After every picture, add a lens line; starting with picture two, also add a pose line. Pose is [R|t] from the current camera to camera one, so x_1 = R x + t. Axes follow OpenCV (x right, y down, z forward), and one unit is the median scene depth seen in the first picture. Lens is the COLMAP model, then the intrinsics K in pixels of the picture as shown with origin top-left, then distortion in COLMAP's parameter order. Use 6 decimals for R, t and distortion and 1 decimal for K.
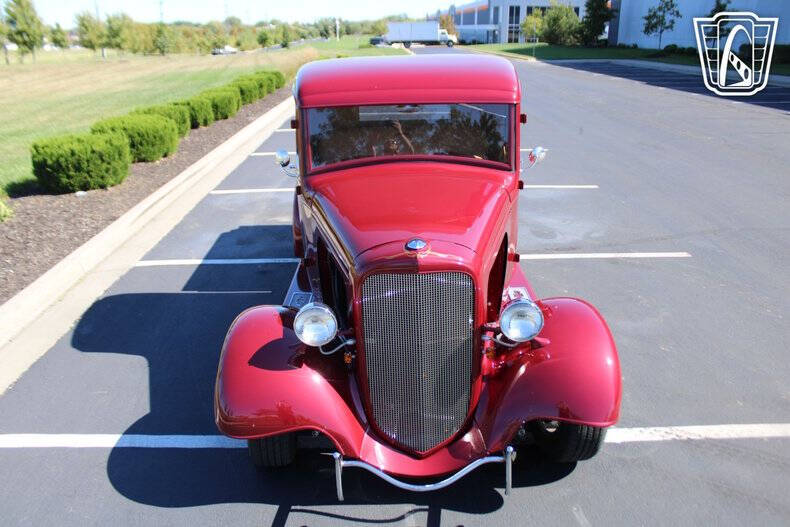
lens RADIAL K [[664.6, 0, 383.0], [0, 664.6, 262.5], [0, 0, 1]] dist [-0.160391, 0.140827]
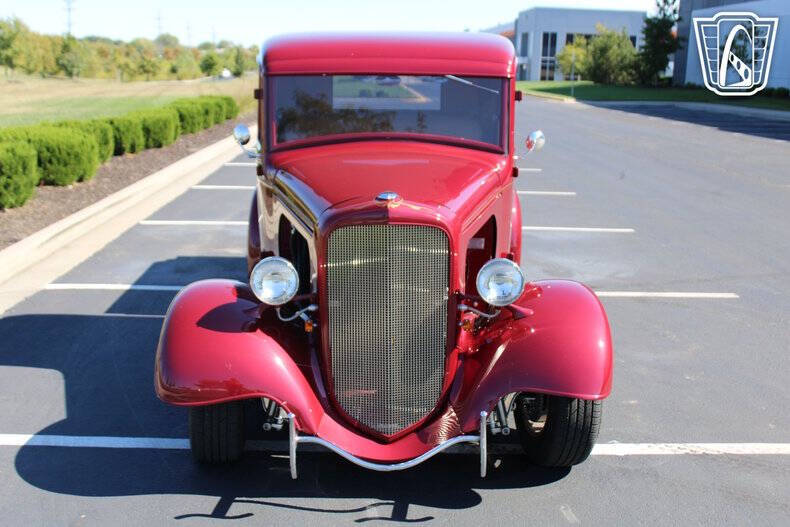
lens RADIAL K [[925.9, 0, 395.0], [0, 925.9, 263.5], [0, 0, 1]] dist [-0.125499, 0.238804]
pose [[0.999017, 0.031469, 0.031206, 0.007459], [-0.027272, 0.991552, -0.126811, 0.073307], [-0.034933, 0.125836, 0.991436, -0.086092]]
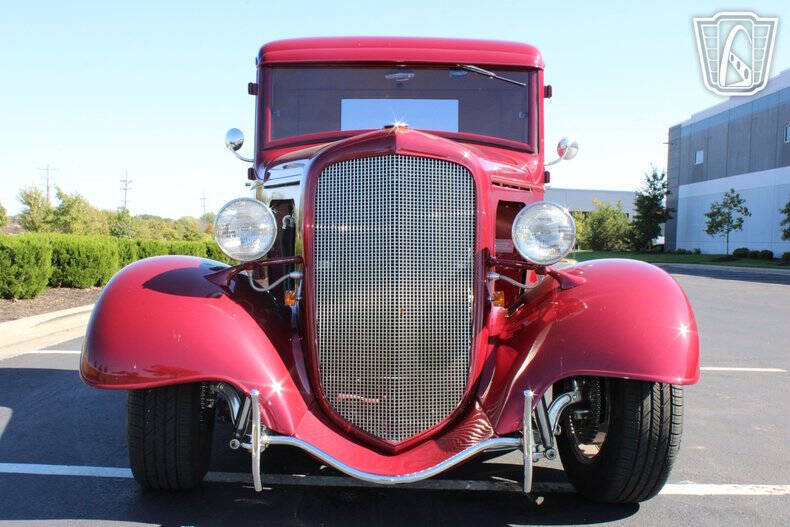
lens RADIAL K [[840.2, 0, 395.0], [0, 840.2, 263.5], [0, 0, 1]] dist [-0.152324, 0.226229]
pose [[0.999085, 0.042566, 0.004234, 0.016675], [-0.039137, 0.949555, -0.311147, 0.126724], [-0.017264, 0.310697, 0.950352, 0.057978]]
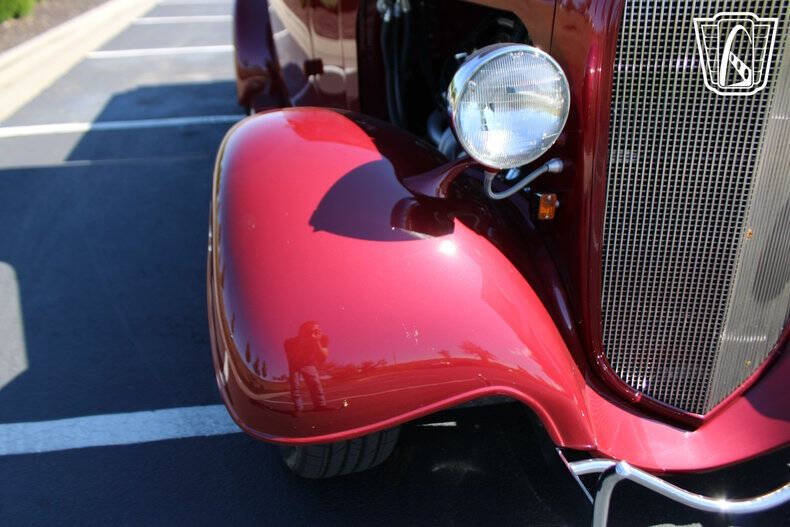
lens RADIAL K [[664.6, 0, 383.0], [0, 664.6, 262.5], [0, 0, 1]] dist [-0.160391, 0.140827]
pose [[0.983162, -0.055726, 0.174031, -0.075508], [0.032768, 0.990693, 0.132113, 0.041331], [-0.179773, -0.124186, 0.975838, 0.211664]]
